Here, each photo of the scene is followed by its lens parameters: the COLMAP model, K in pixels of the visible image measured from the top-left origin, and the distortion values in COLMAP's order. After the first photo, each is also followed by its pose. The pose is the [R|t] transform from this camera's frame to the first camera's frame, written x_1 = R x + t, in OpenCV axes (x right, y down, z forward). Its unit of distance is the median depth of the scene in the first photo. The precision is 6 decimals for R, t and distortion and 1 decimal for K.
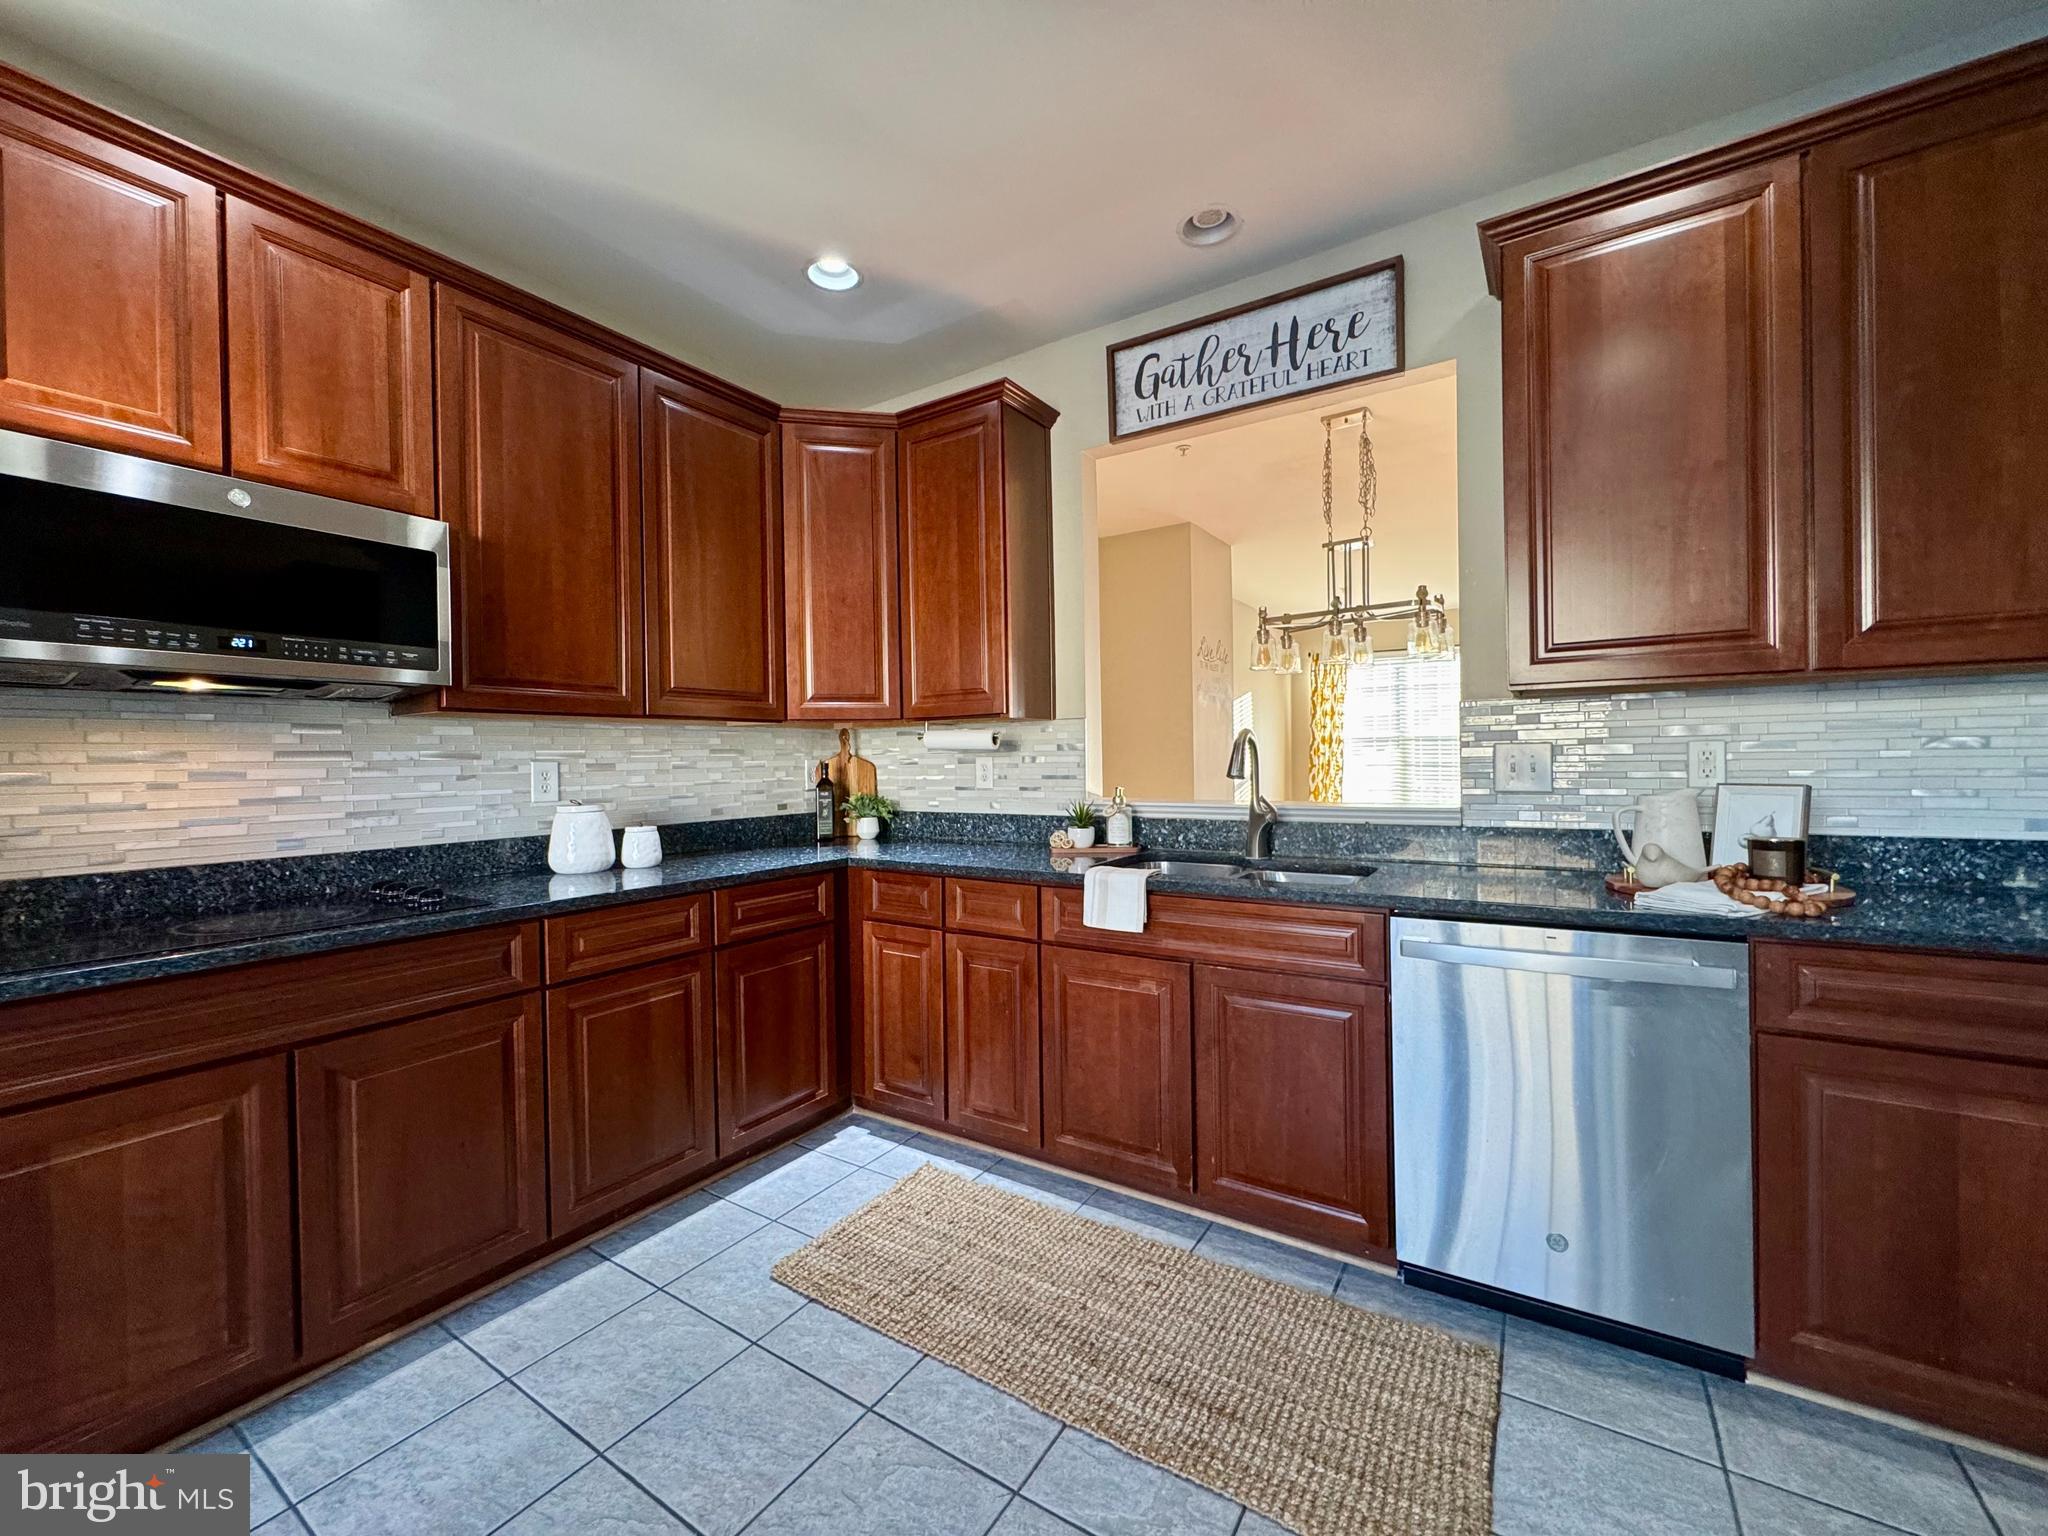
lens RADIAL K [[818.7, 0, 1021.2], [0, 818.7, 764.3], [0, 0, 1]] dist [-0.003136, -0.000239]
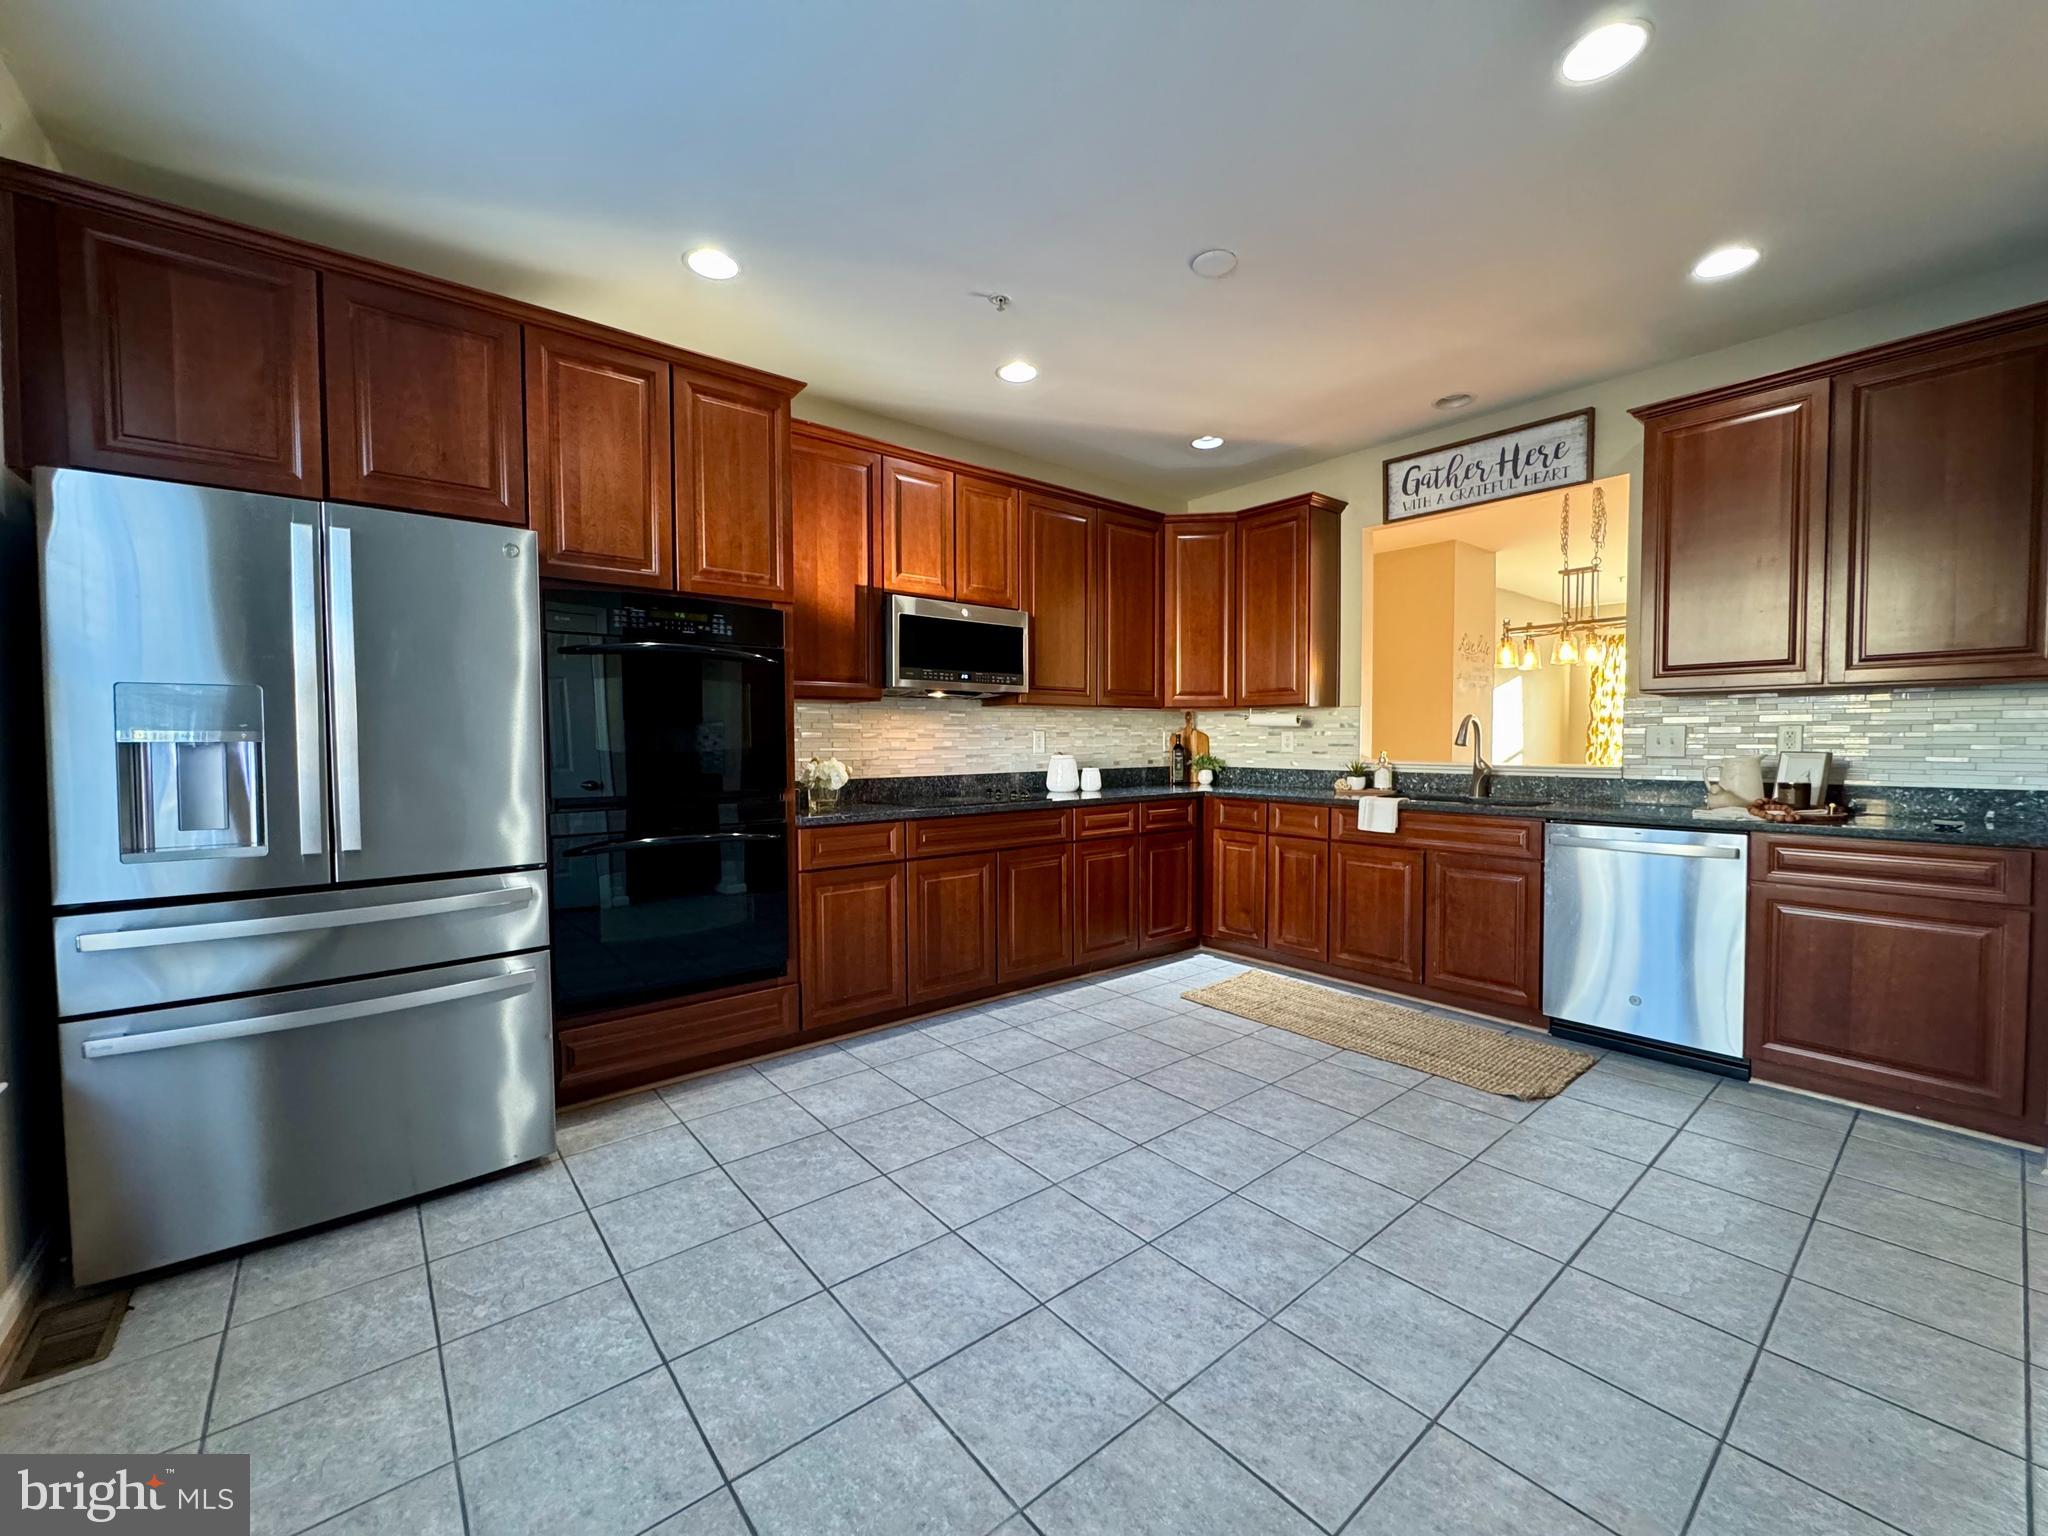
lens RADIAL K [[818.7, 0, 1021.2], [0, 818.7, 764.3], [0, 0, 1]] dist [-0.003136, -0.000239]
pose [[0.953948, 0.022915, -0.299095, -0.075955], [-0.013876, 0.999382, 0.032310, 0.012500], [0.299650, -0.026672, 0.953676, -0.732904]]
